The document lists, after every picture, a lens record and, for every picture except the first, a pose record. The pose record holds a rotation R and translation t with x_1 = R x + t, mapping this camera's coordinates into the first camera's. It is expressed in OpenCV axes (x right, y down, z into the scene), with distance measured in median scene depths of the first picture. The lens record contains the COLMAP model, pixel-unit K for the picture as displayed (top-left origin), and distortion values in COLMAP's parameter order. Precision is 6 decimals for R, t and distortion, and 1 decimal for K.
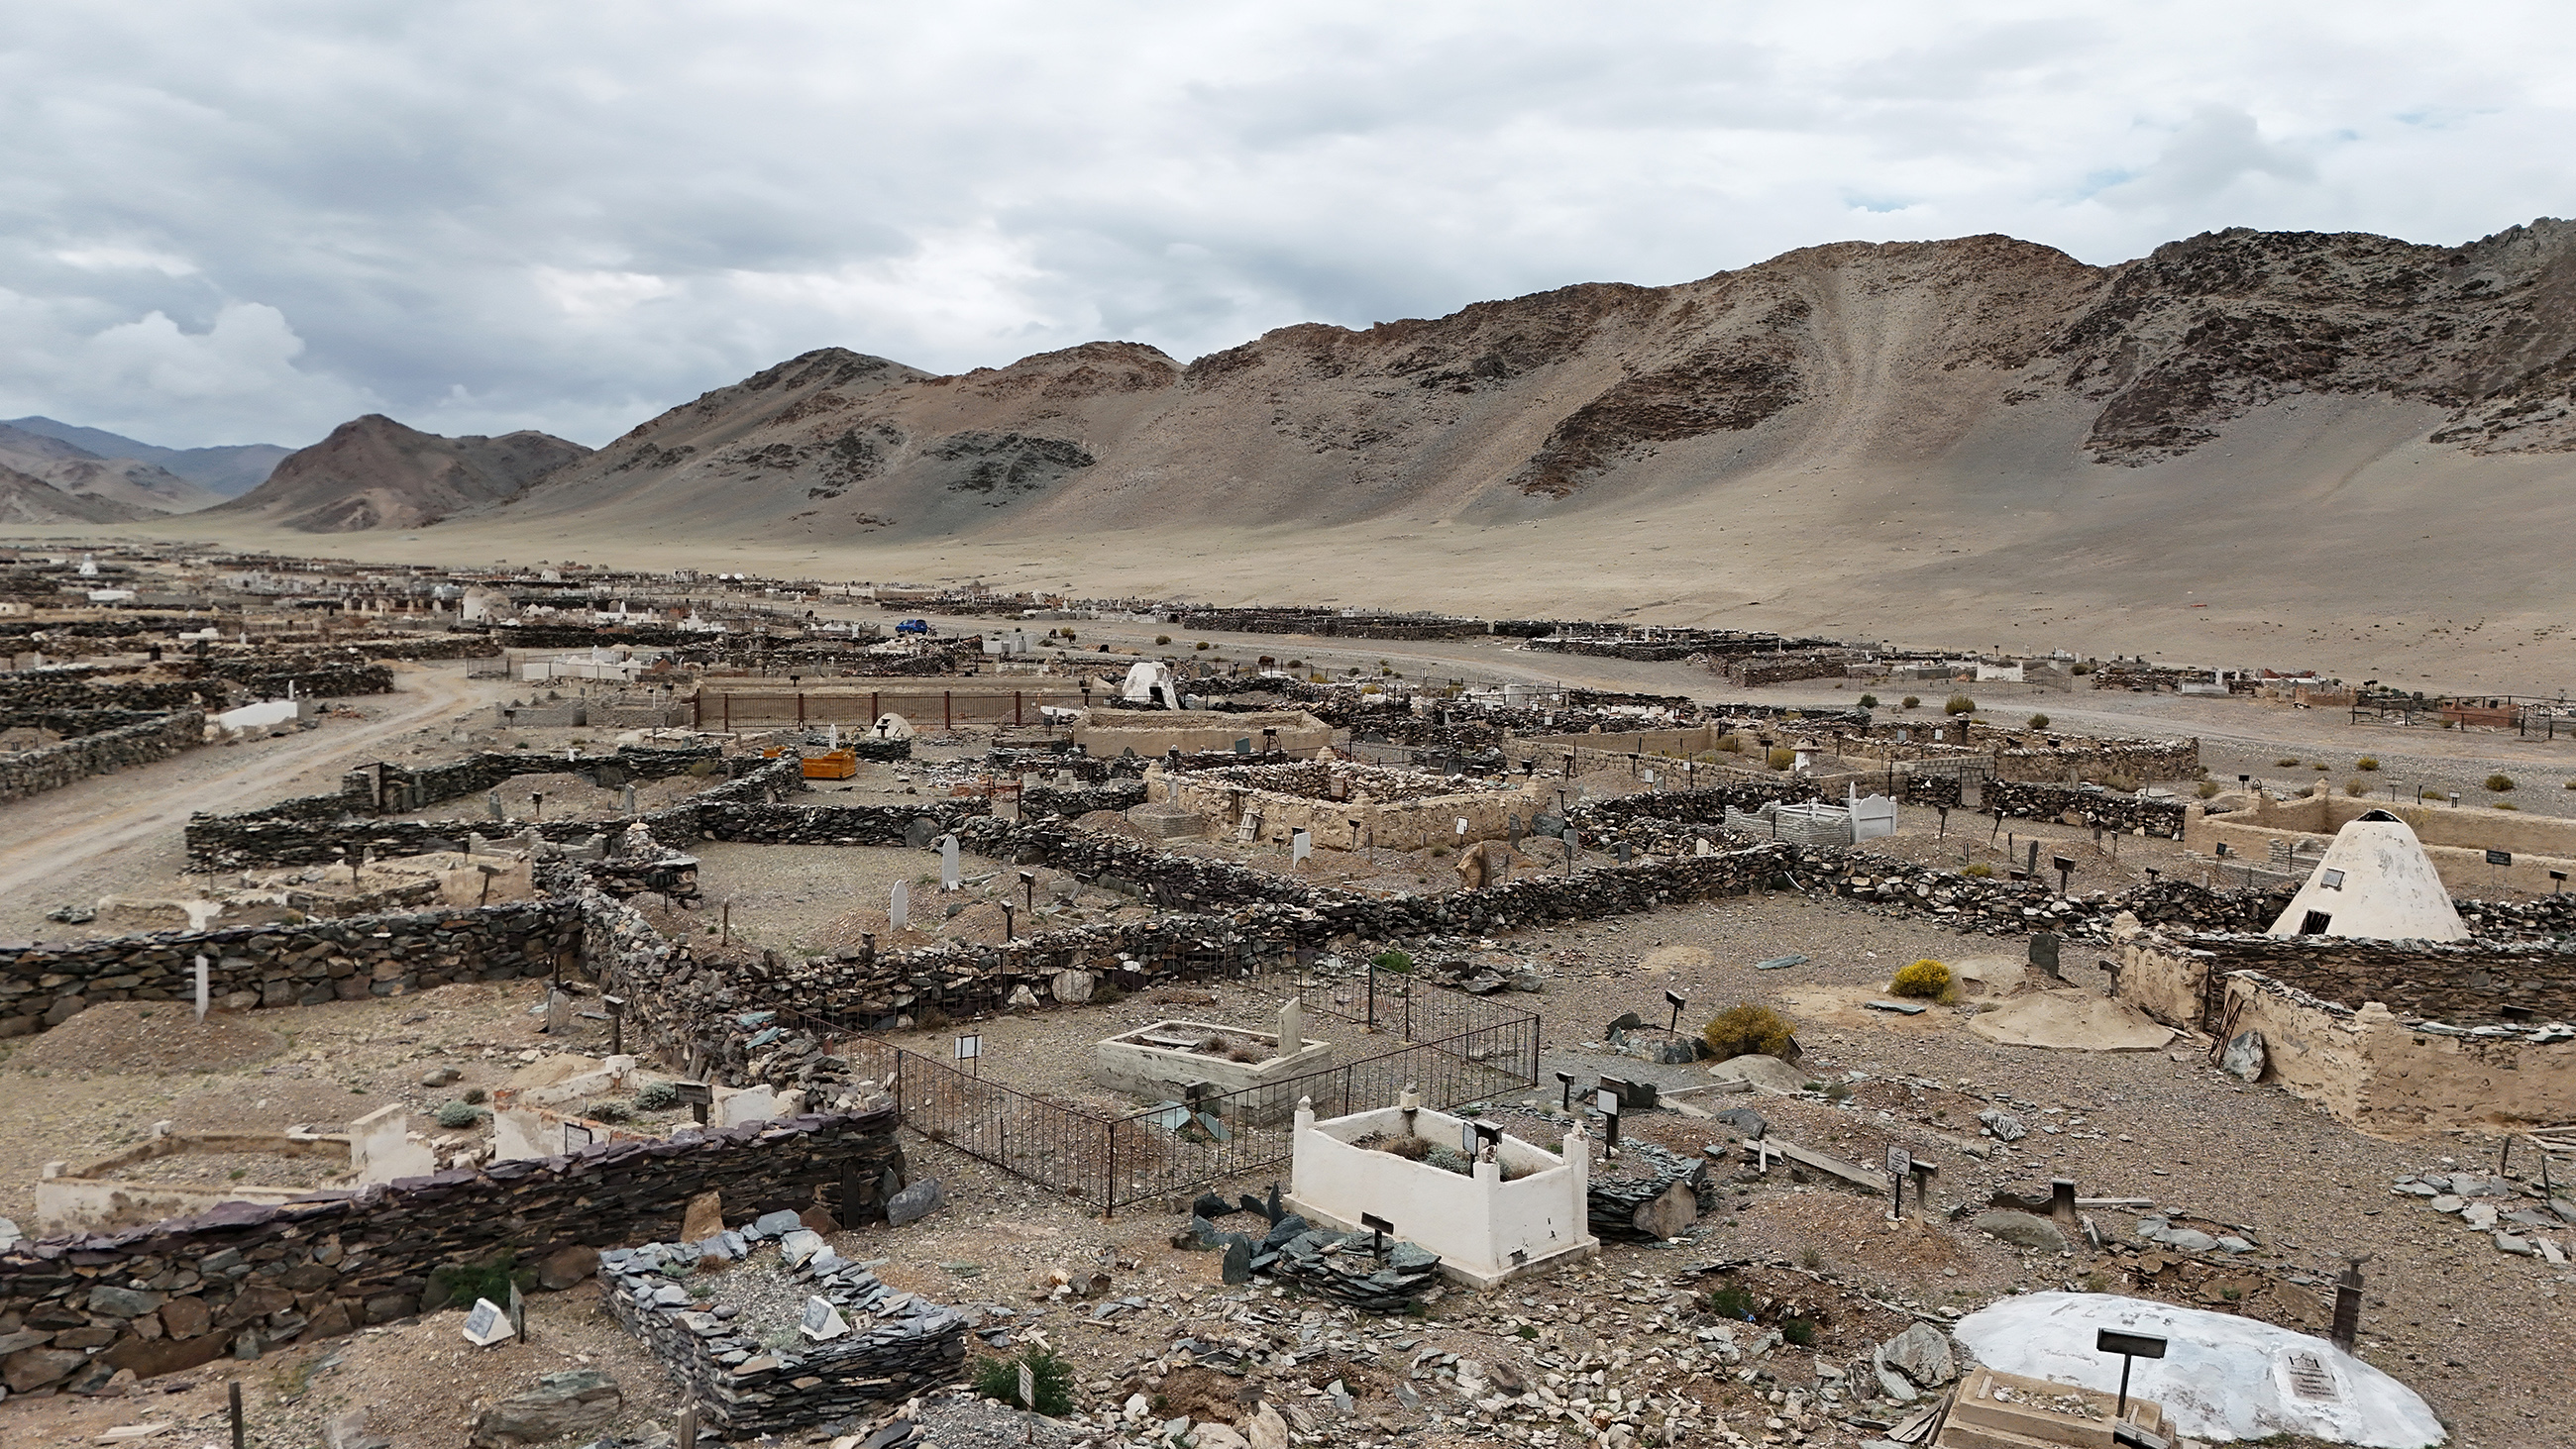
lens RADIAL K [[1869.9, 0, 1287.2], [0, 1869.9, 717.8], [0, 0, 1]] dist [0.084826, -0.075706]
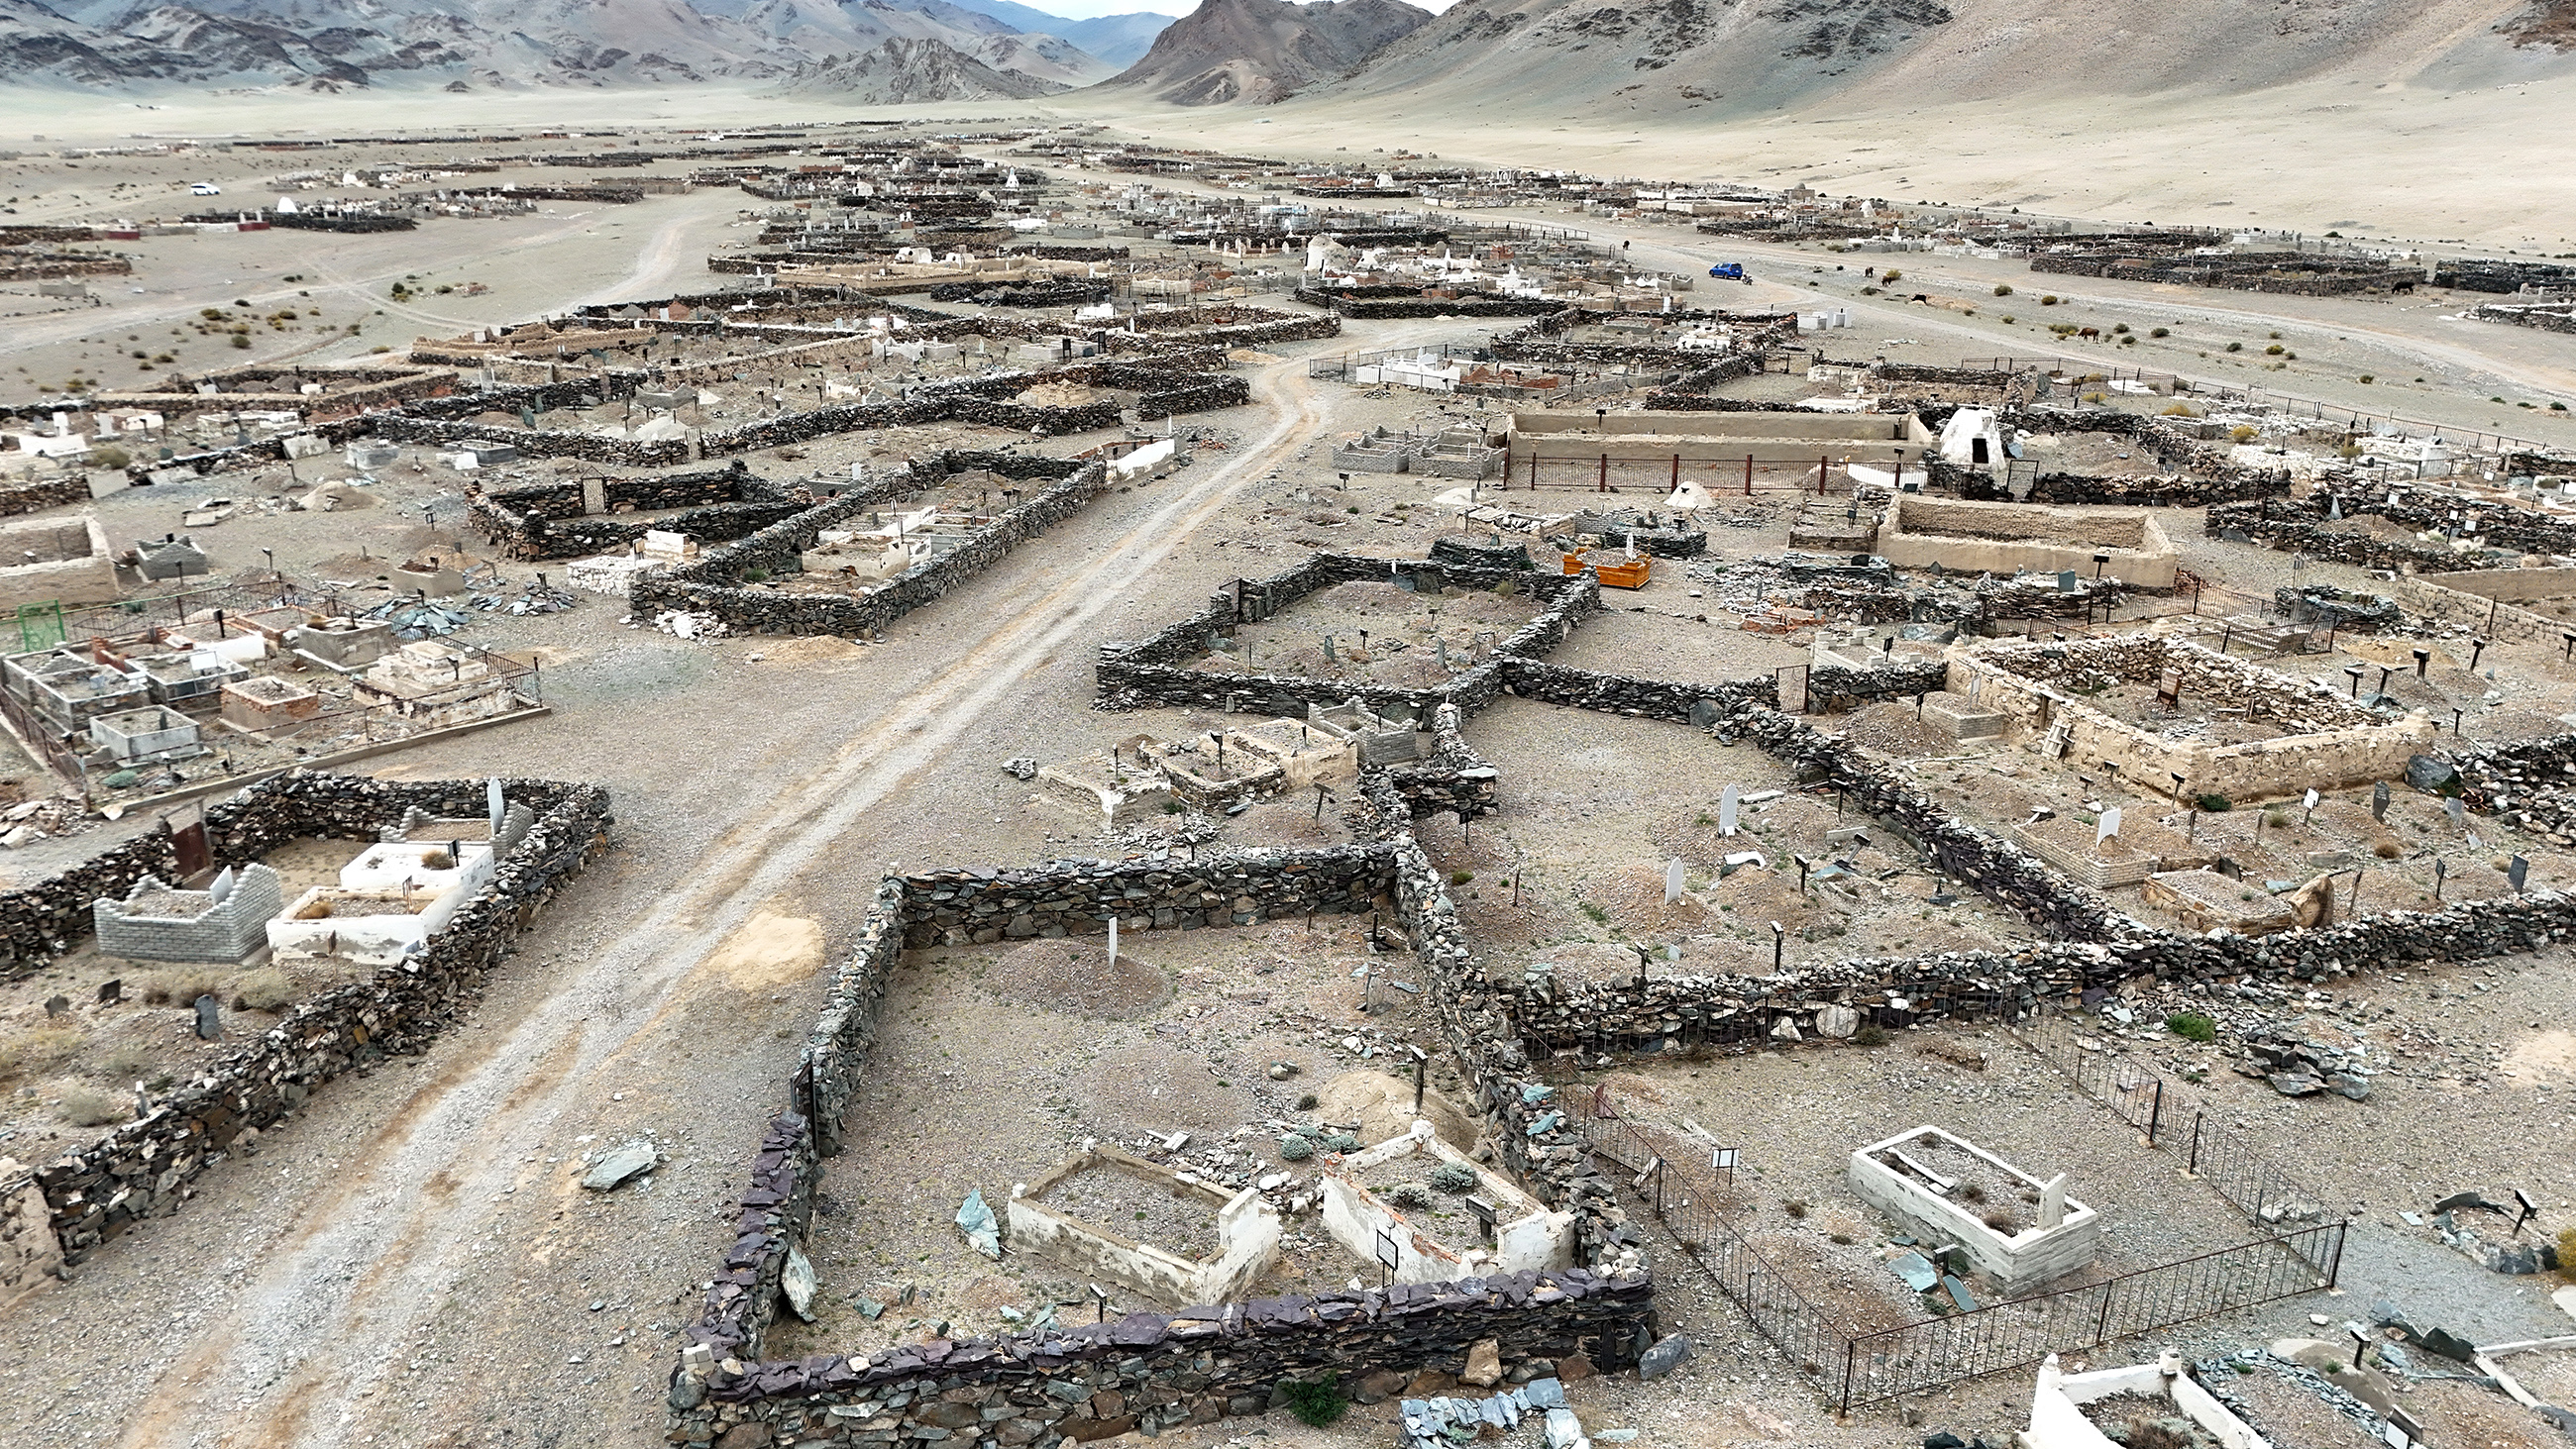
lens RADIAL K [[1869.9, 0, 1293.4], [0, 1869.9, 710.8], [0, 0, 1]] dist [0.084826, -0.075706]
pose [[0.914480, 0.117409, -0.387223, -0.005303], [-0.024068, 0.971066, 0.237595, -0.220367], [0.403915, -0.207956, 0.890846, -0.004731]]
